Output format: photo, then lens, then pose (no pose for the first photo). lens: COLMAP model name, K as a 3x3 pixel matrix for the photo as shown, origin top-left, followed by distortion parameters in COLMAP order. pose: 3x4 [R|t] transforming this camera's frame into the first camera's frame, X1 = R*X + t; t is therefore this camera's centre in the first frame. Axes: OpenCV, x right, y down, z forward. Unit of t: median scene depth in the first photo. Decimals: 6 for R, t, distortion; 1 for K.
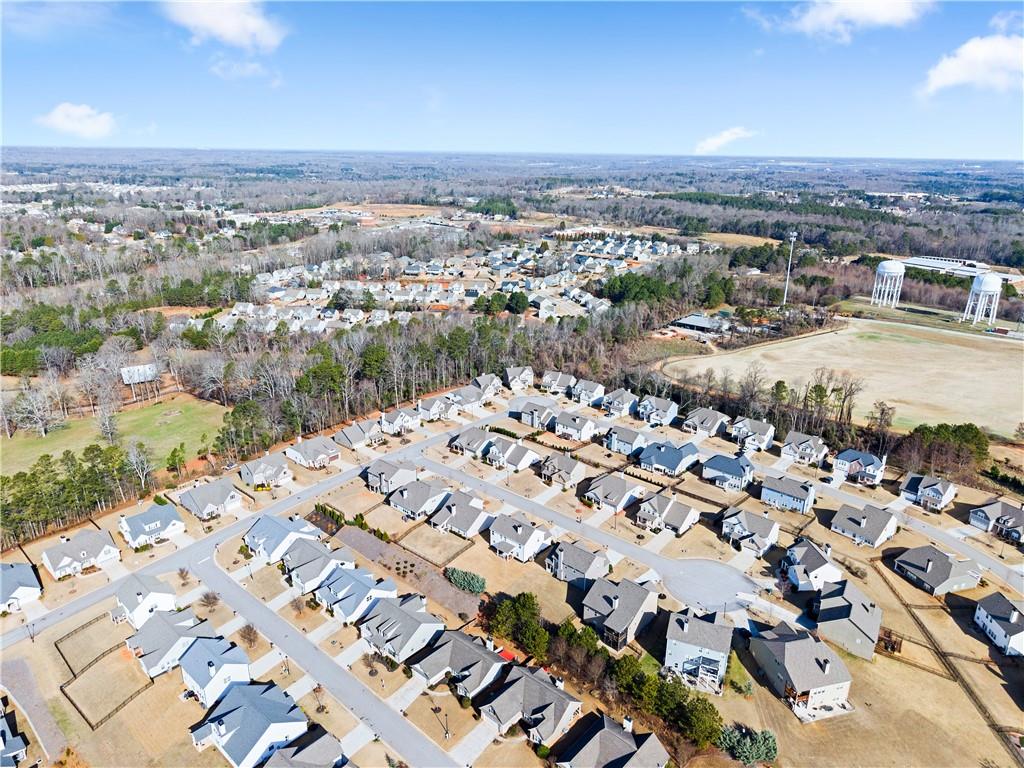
lens RADIAL K [[687.3, 0, 500.2], [0, 687.3, 383.6], [0, 0, 1]] dist [0.048584, -0.055666]
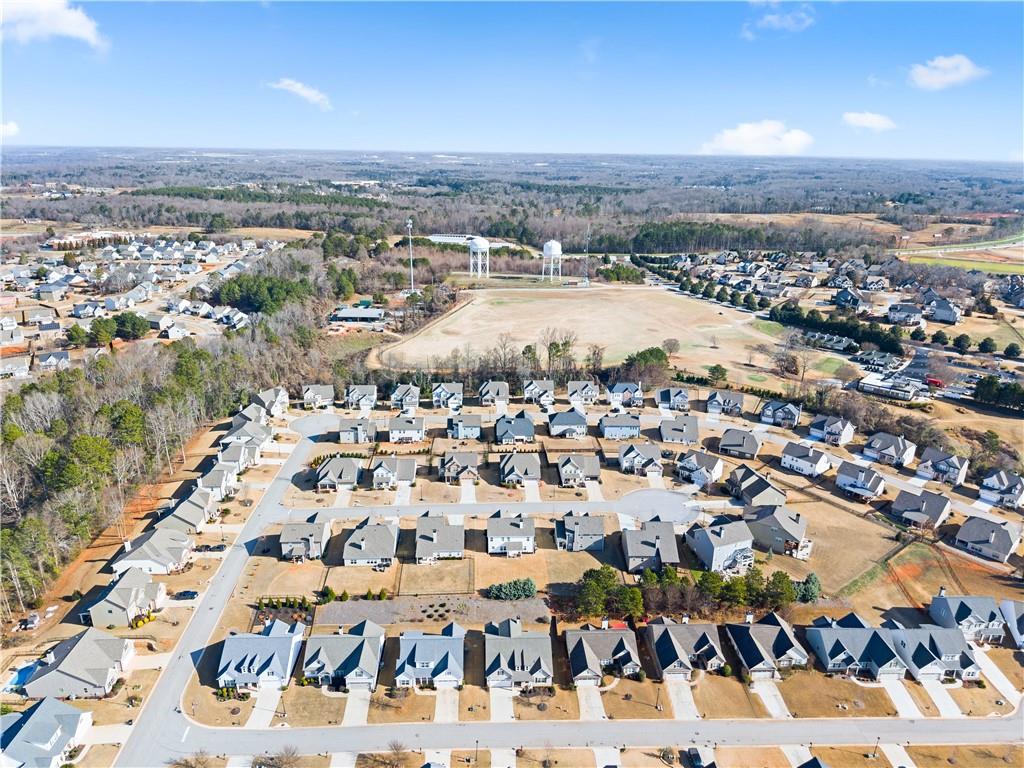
lens RADIAL K [[687.3, 0, 500.2], [0, 687.3, 383.6], [0, 0, 1]] dist [0.048584, -0.055666]
pose [[0.717326, -0.227624, 0.658507, -0.457973], [0.220012, 0.970772, 0.095900, -0.069812], [-0.661089, 0.076088, 0.746440, 0.183861]]
